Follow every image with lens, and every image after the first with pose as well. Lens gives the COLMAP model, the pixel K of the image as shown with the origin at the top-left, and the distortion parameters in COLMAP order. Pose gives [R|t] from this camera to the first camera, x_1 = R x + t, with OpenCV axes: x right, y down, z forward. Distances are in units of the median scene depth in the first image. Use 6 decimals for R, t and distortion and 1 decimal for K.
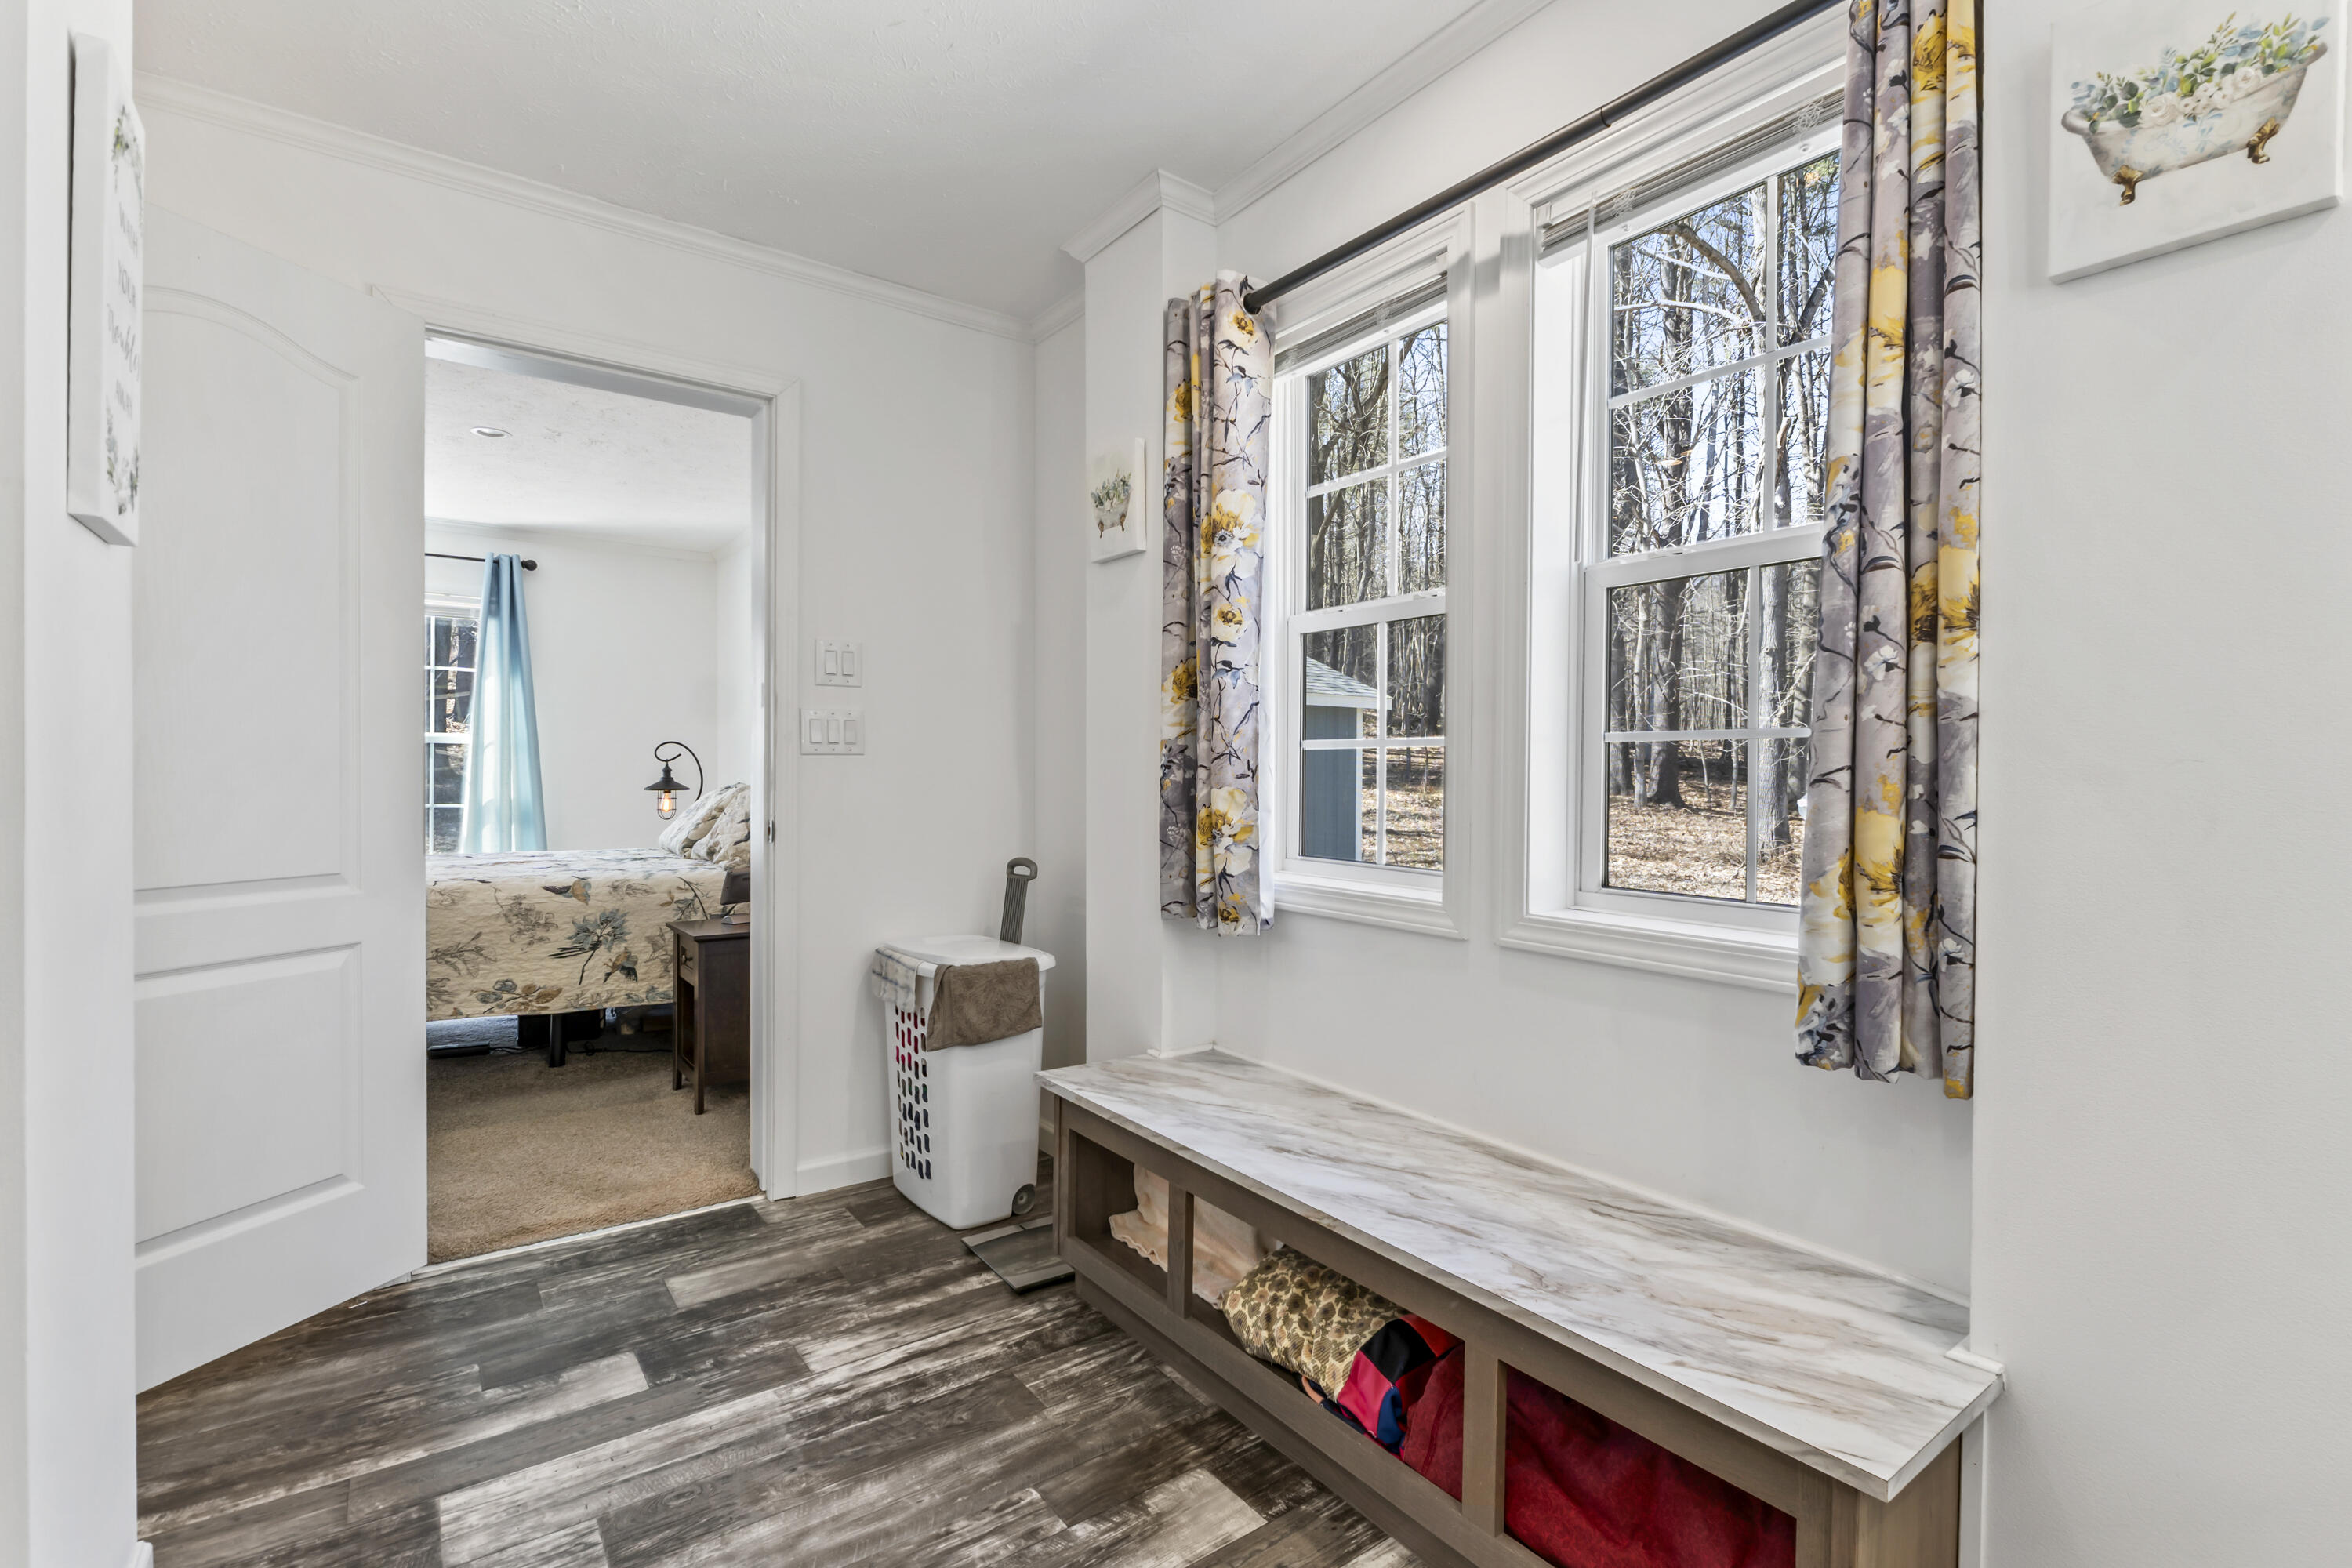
lens RADIAL K [[1047.1, 0, 1176.7], [0, 1047.1, 769.5], [0, 0, 1]] dist [-0.002494, -0.000901]
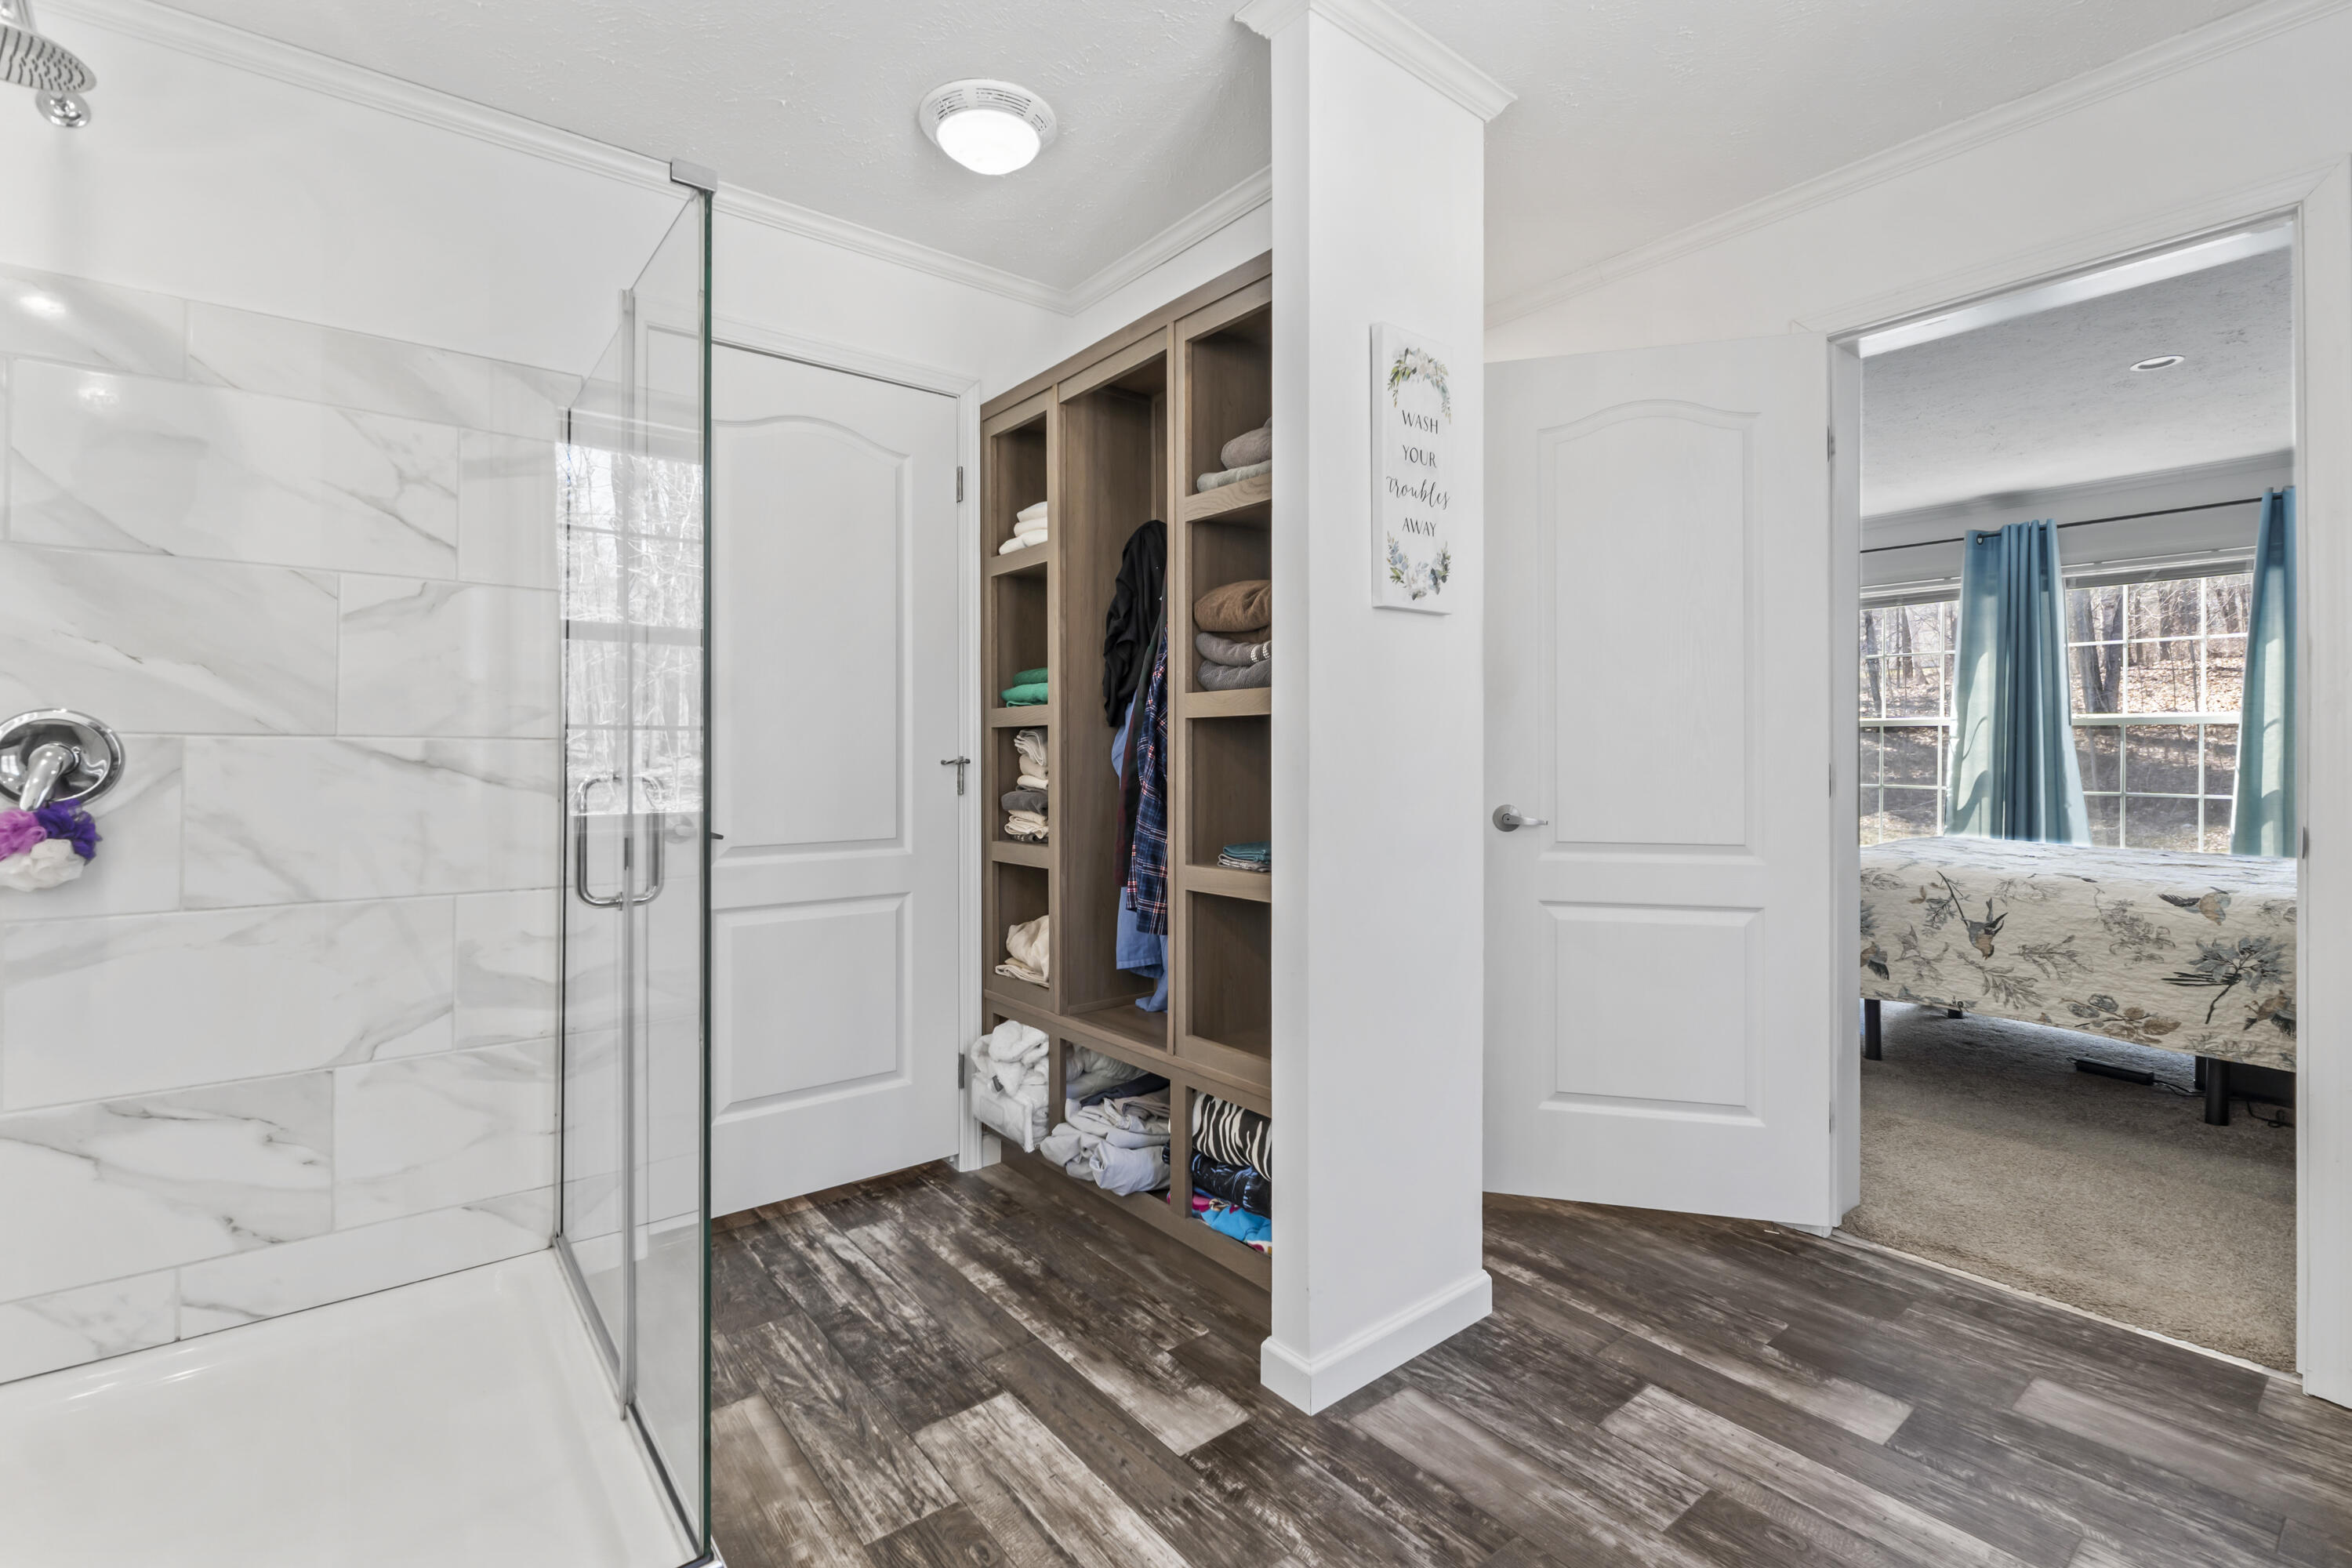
lens RADIAL K [[1057.3, 0, 1182.9], [0, 1057.3, 731.0], [0, 0, 1]] dist [0.000567, -0.000676]
pose [[0.049641, -0.030696, -0.998295, 0.316685], [0.006389, 0.999517, -0.030416, 0.004229], [0.998747, -0.004868, 0.049813, 0.294554]]
